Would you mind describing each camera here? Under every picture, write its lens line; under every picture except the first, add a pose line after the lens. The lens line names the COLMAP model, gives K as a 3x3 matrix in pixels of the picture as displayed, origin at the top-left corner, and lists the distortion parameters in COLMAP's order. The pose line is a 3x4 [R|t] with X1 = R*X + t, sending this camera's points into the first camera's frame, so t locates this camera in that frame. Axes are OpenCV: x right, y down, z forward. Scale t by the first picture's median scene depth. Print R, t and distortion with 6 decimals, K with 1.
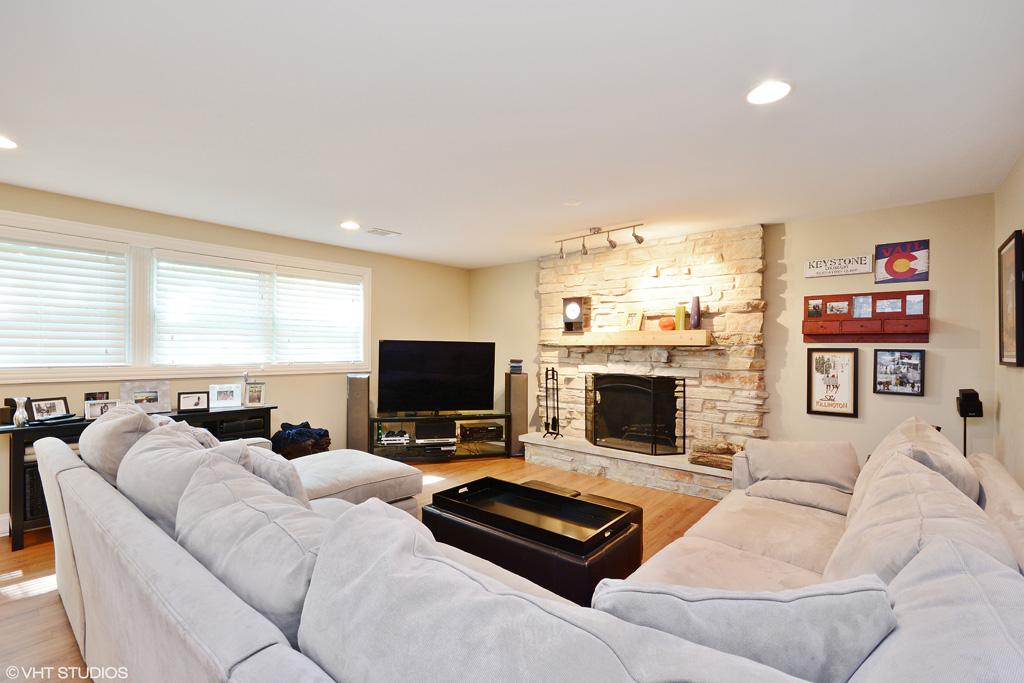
lens RADIAL K [[464.1, 0, 508.8], [0, 464.1, 341.9], [0, 0, 1]] dist [0.002230, 0.000810]
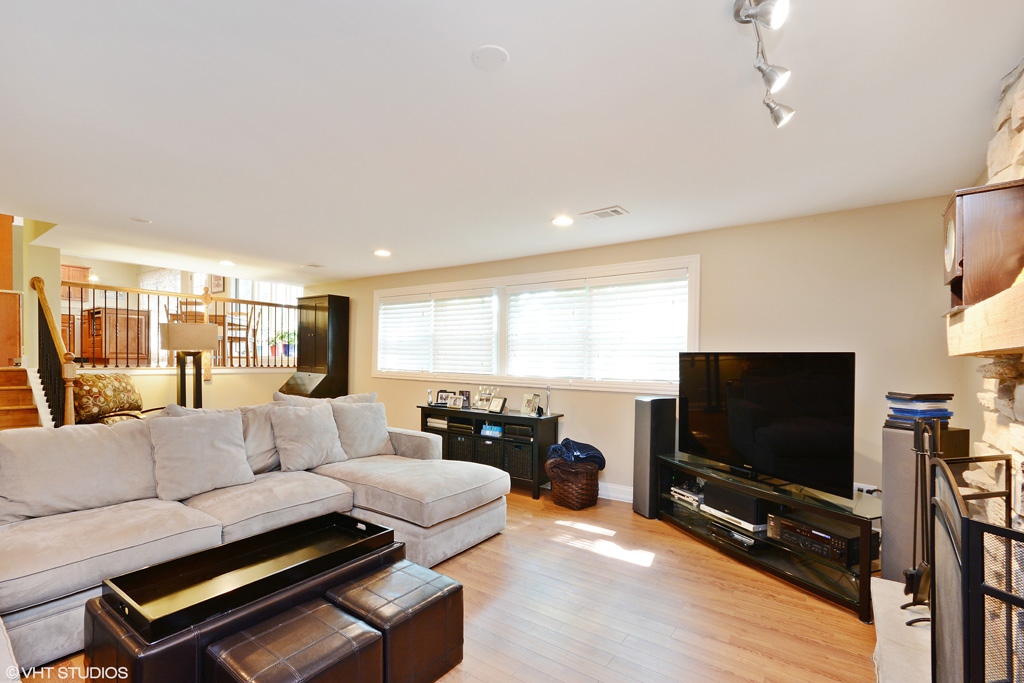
lens RADIAL K [[464.1, 0, 503.3], [0, 464.1, 365.4], [0, 0, 1]] dist [0.002230, 0.000810]
pose [[0.077172, 0.001660, -0.997016, 0.459599], [-0.001364, 0.999998, 0.001559, 0.017500], [0.997017, 0.001240, 0.077174, 0.727053]]
